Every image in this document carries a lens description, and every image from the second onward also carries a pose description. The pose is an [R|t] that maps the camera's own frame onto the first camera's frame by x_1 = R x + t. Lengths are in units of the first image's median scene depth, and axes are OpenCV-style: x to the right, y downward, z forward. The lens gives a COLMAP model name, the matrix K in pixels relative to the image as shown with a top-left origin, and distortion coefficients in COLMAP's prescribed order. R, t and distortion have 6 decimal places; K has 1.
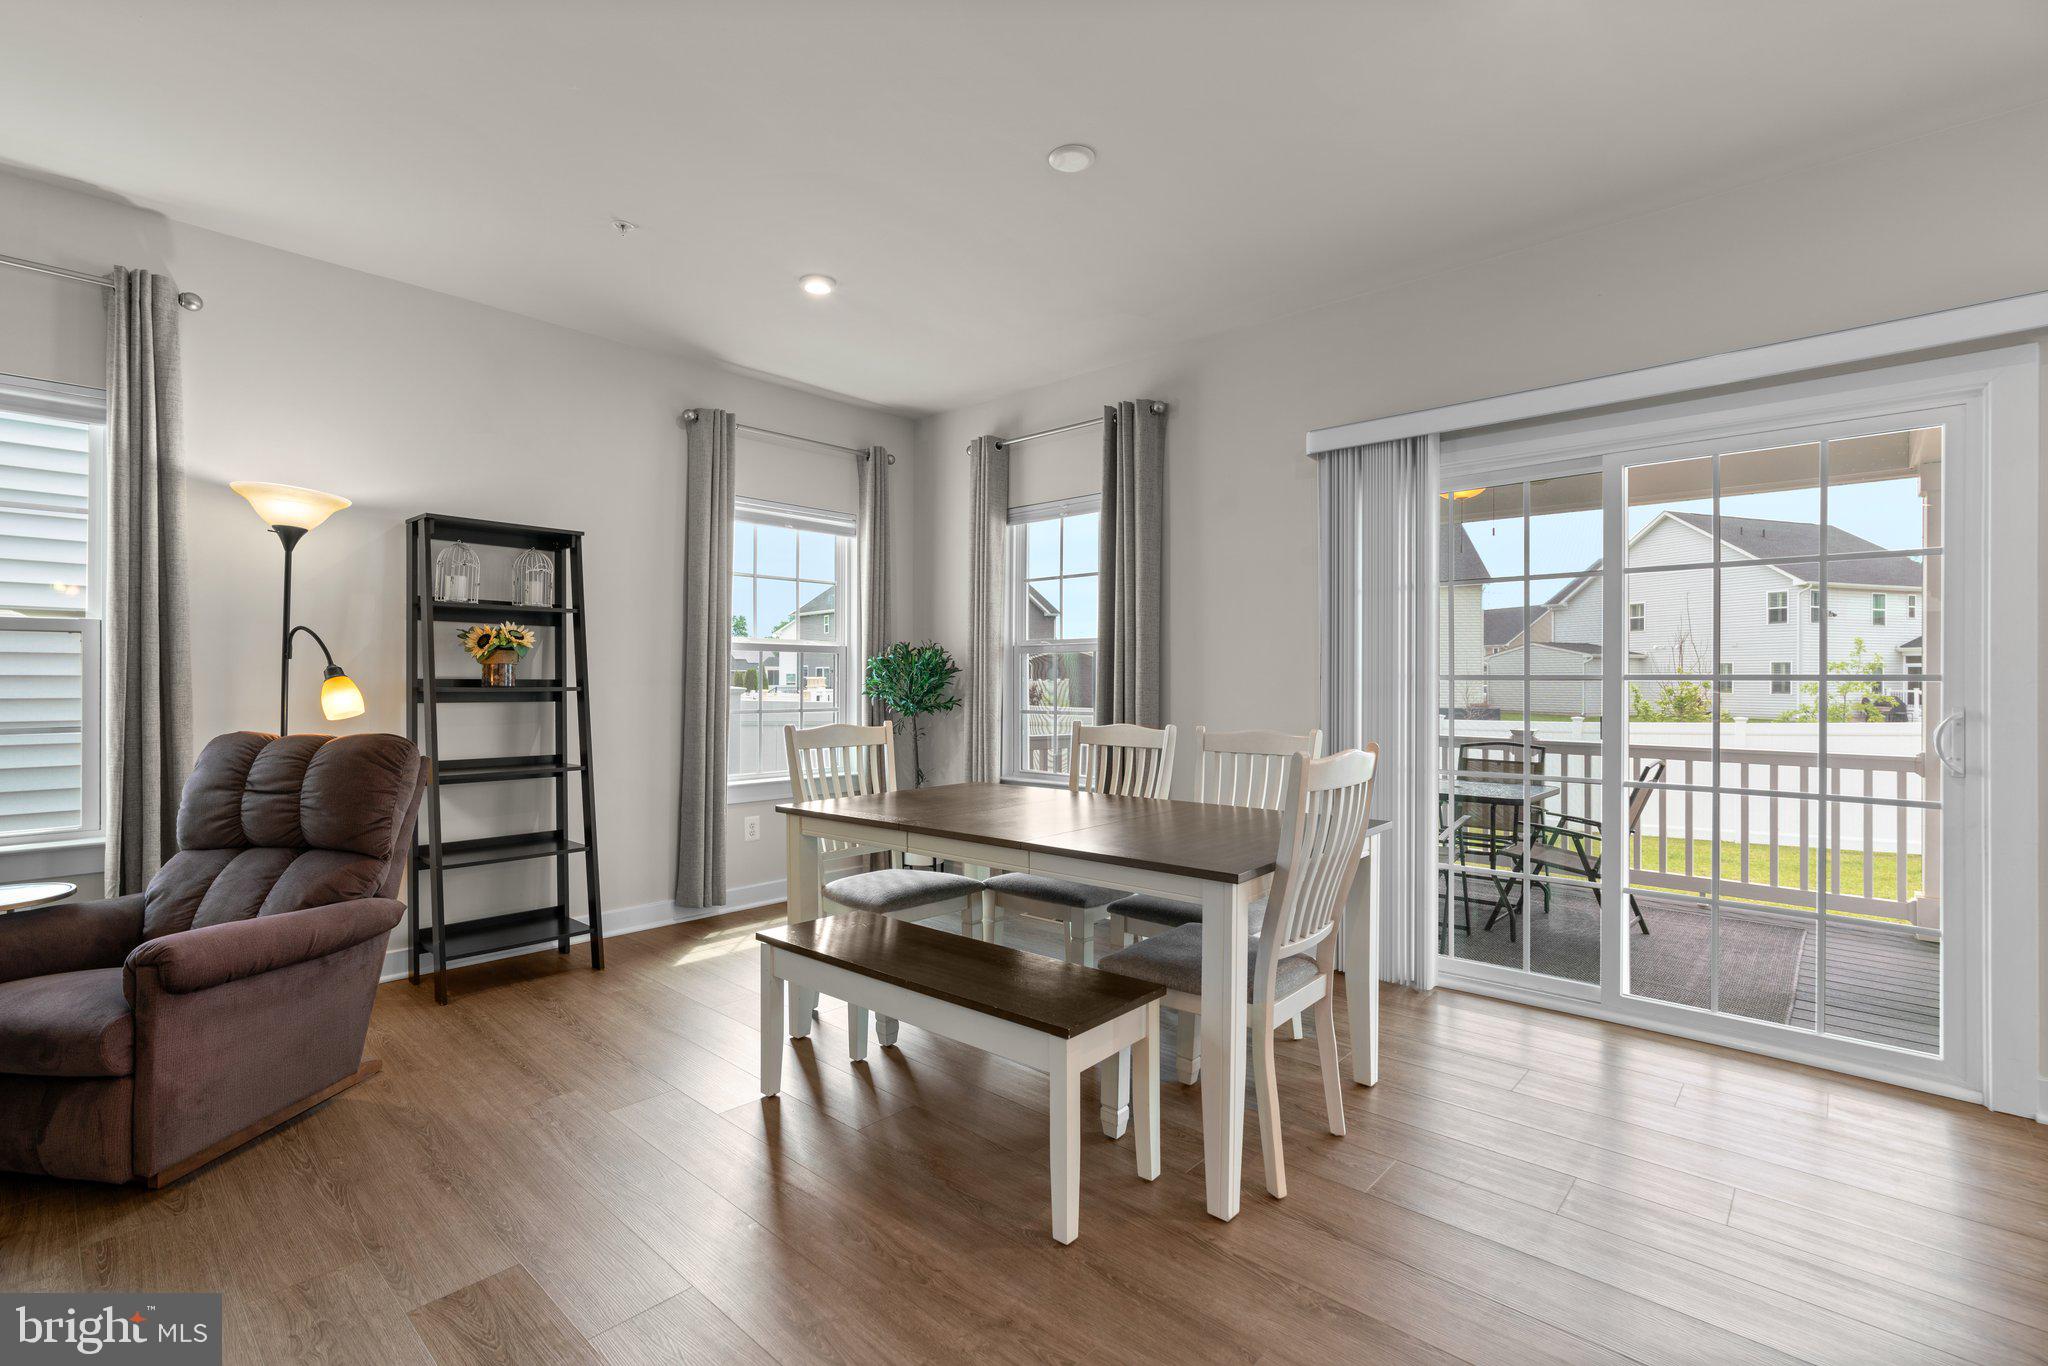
lens RADIAL K [[919.3, 0, 1024.0], [0, 919.3, 683.0], [0, 0, 1]] dist [-0.001372, -0.000080]
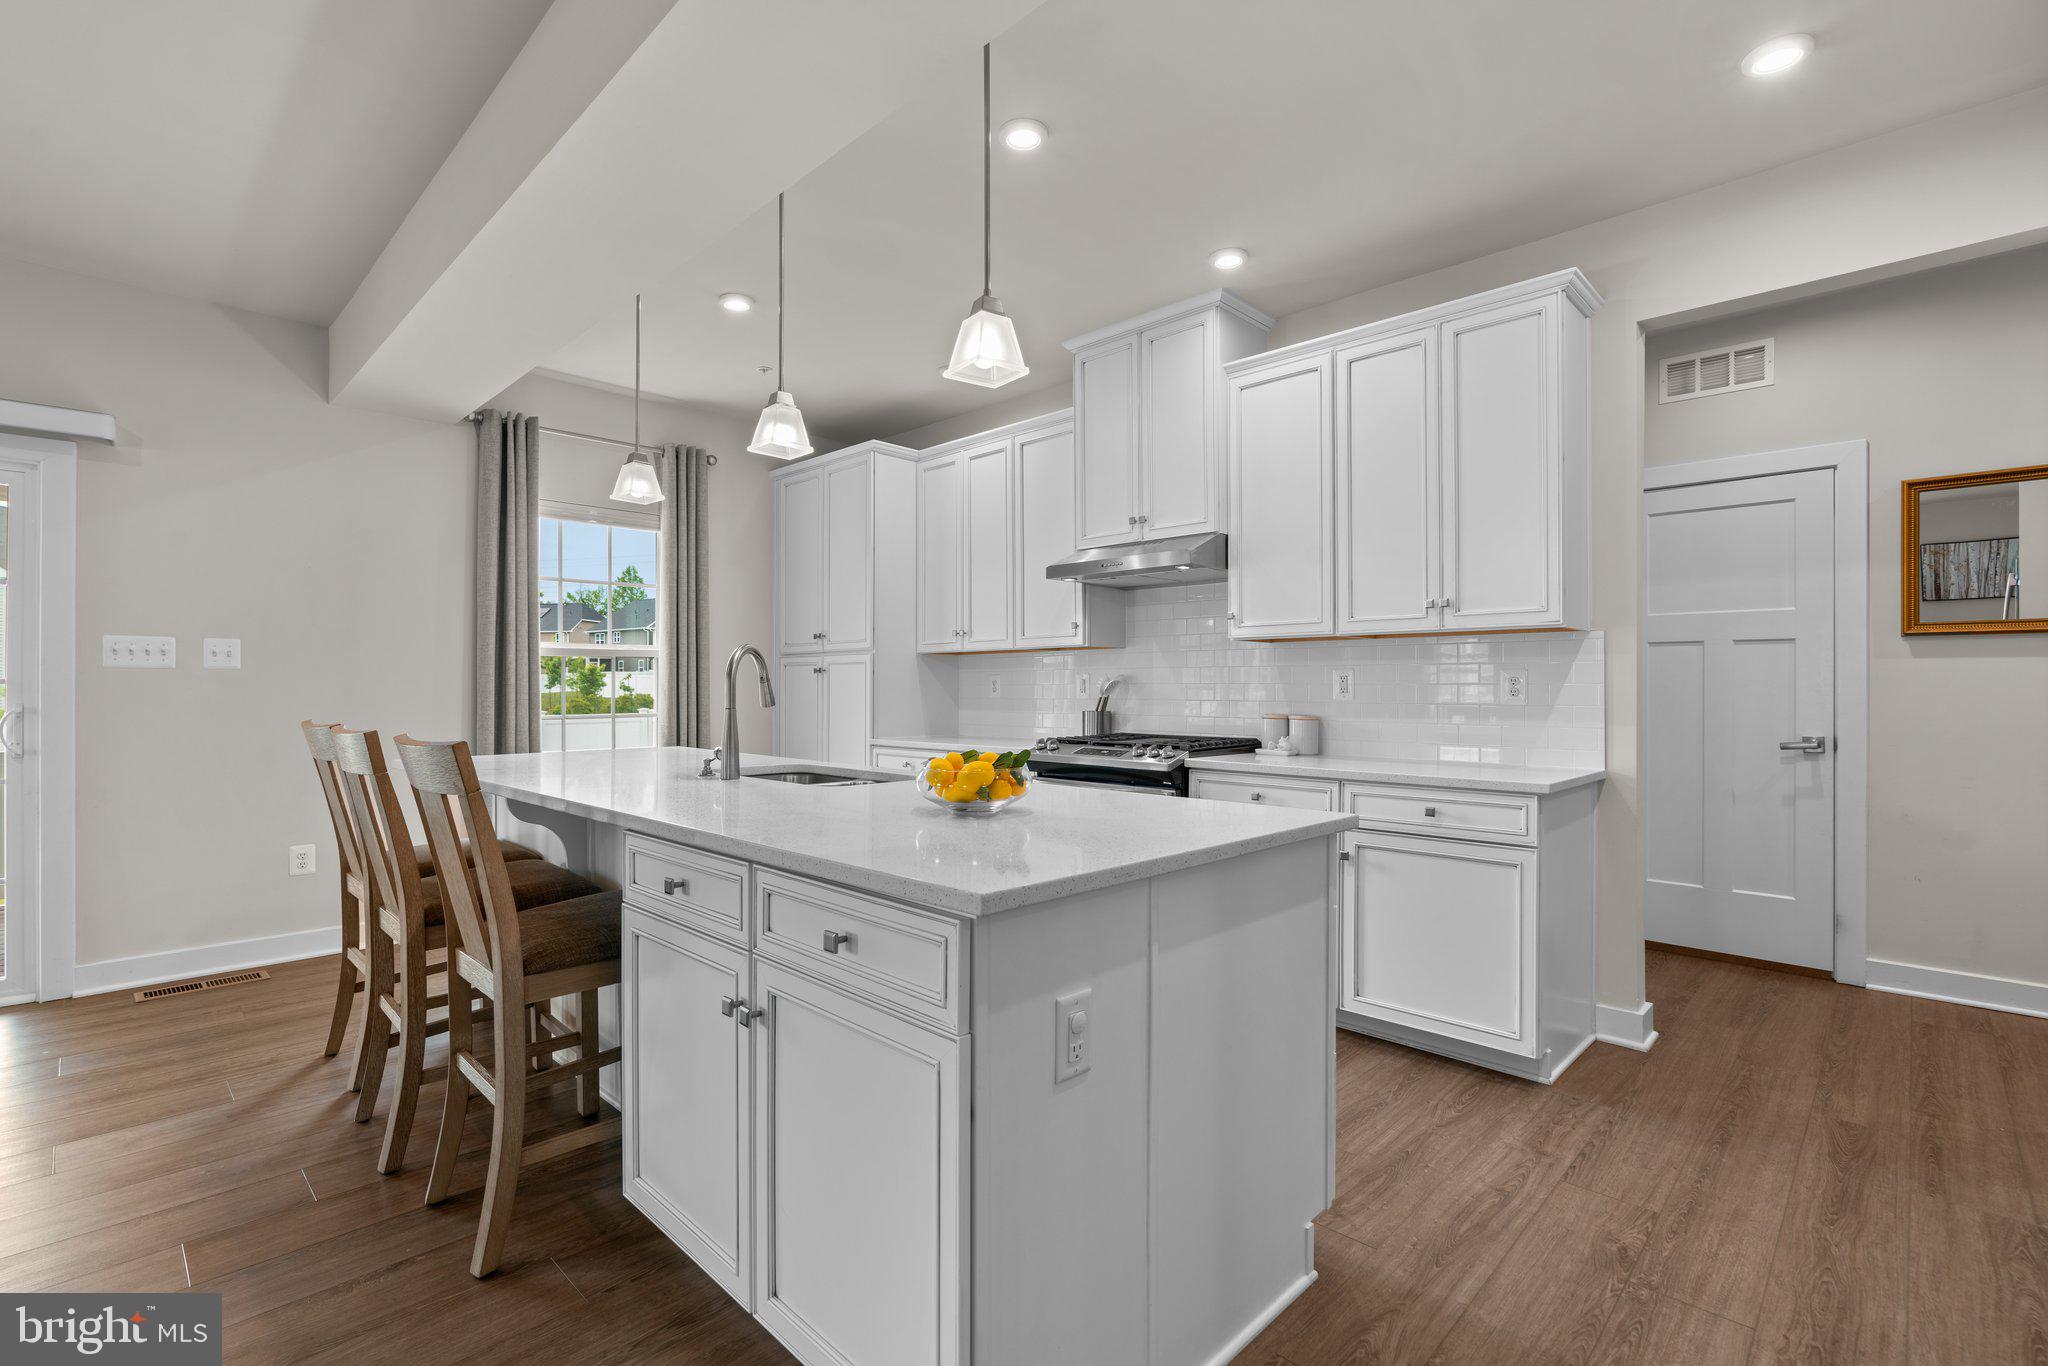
lens RADIAL K [[936.9, 0, 1009.8], [0, 936.9, 686.2], [0, 0, 1]] dist [-0.001919, -0.000242]
pose [[0.045905, -0.001838, 0.998944, -0.171053], [0.004872, 0.999987, 0.001616, 0.004342], [-0.998934, 0.004793, 0.045914, -0.331002]]
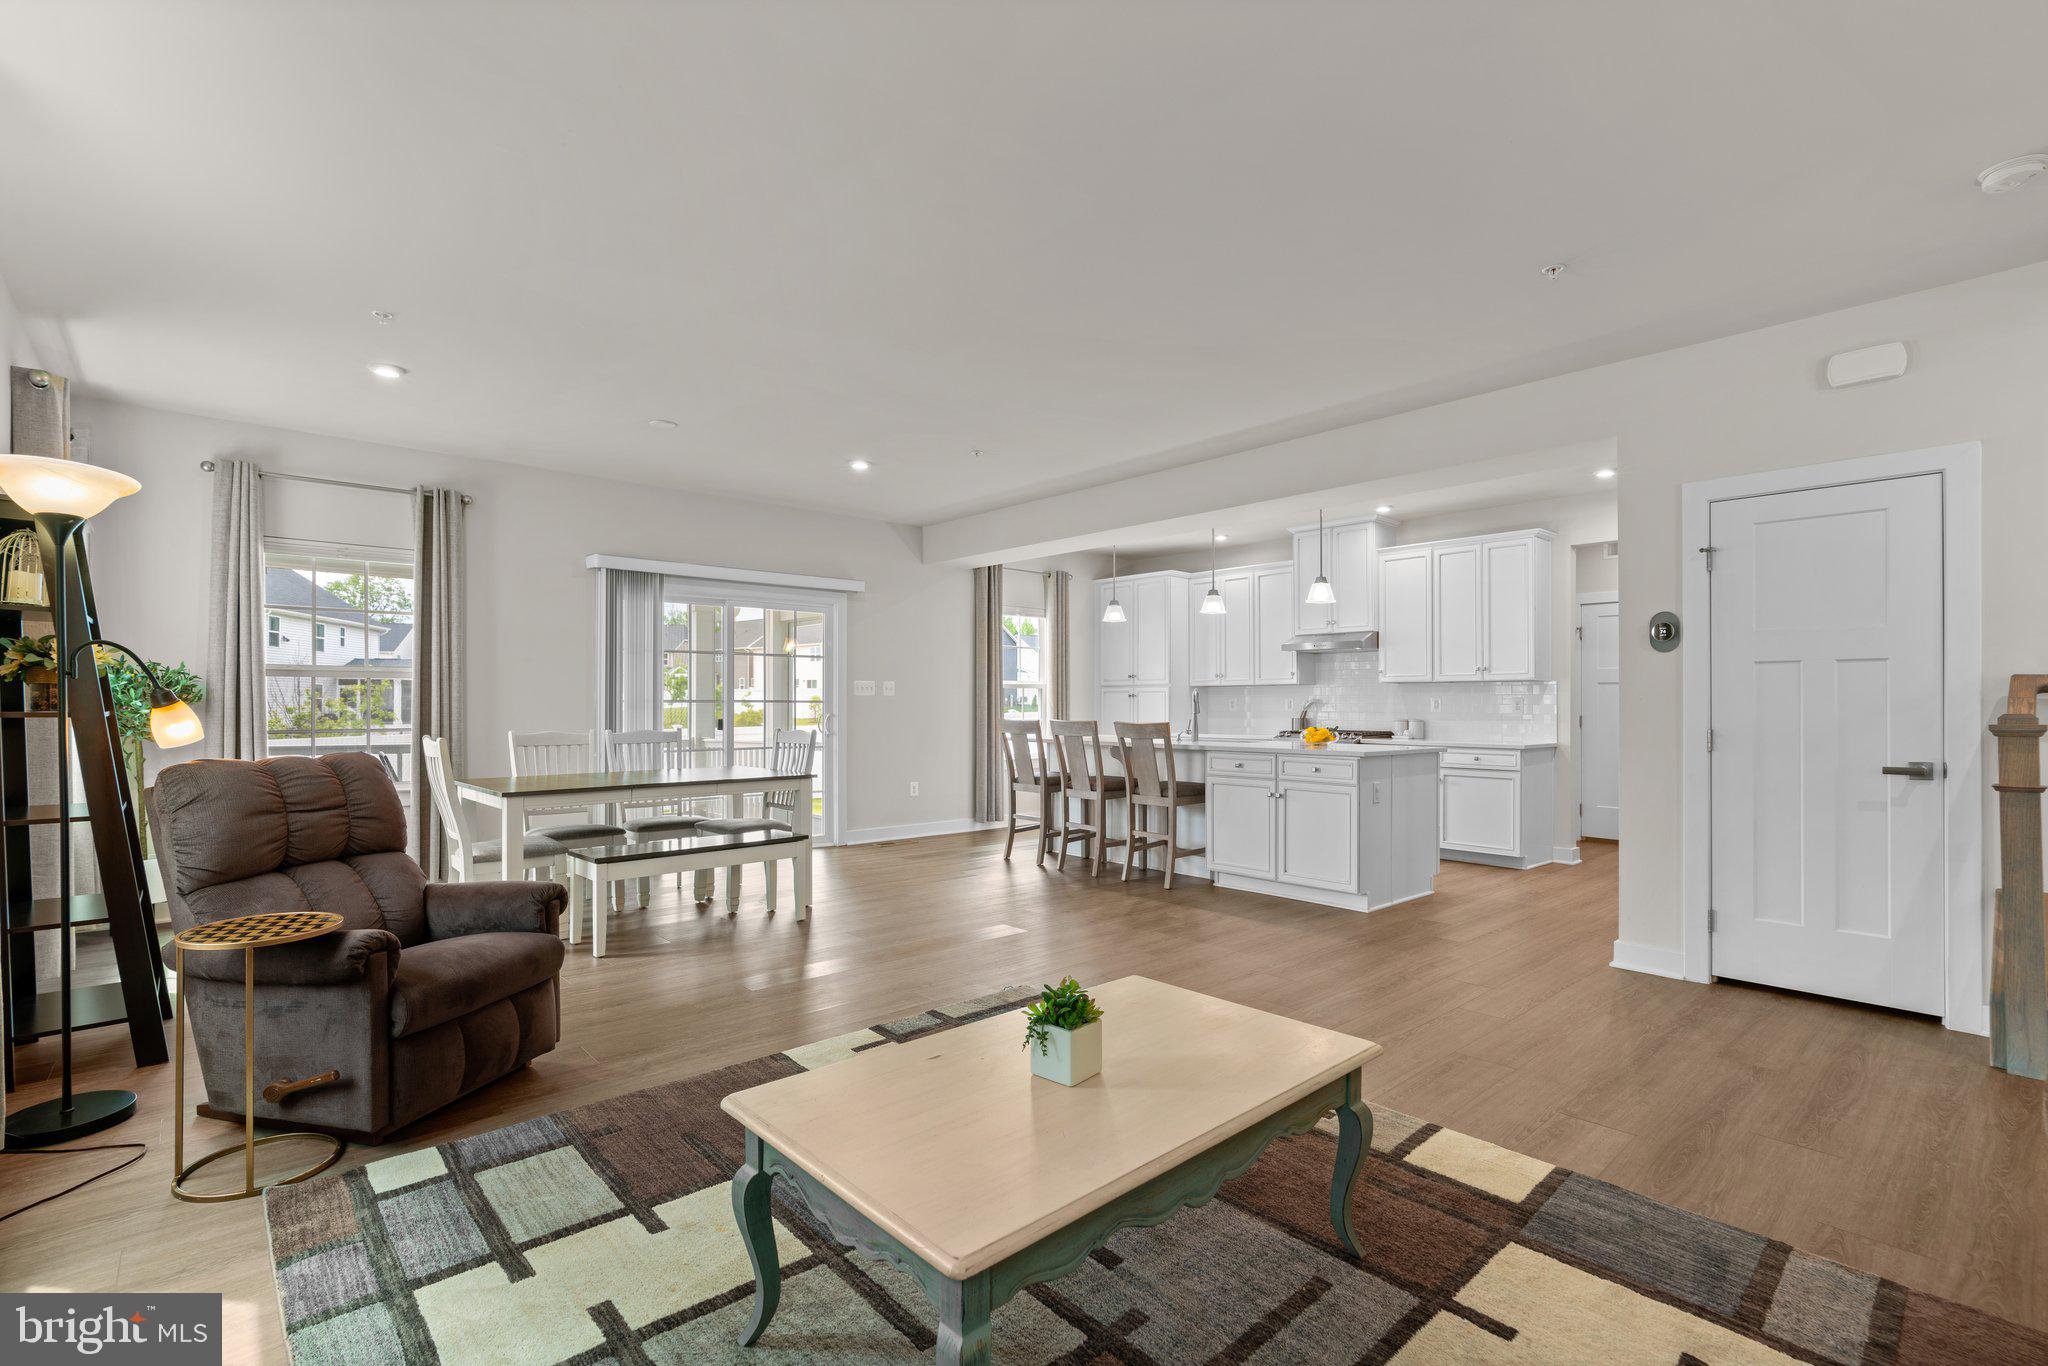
lens RADIAL K [[932.9, 0, 1026.4], [0, 932.9, 703.3], [0, 0, 1]] dist [-0.002783, 0.000158]
pose [[0.096531, -0.000793, 0.995330, -1.293468], [0.003299, 0.999994, 0.000477, -0.000791], [-0.995324, 0.003238, 0.096533, 0.061108]]
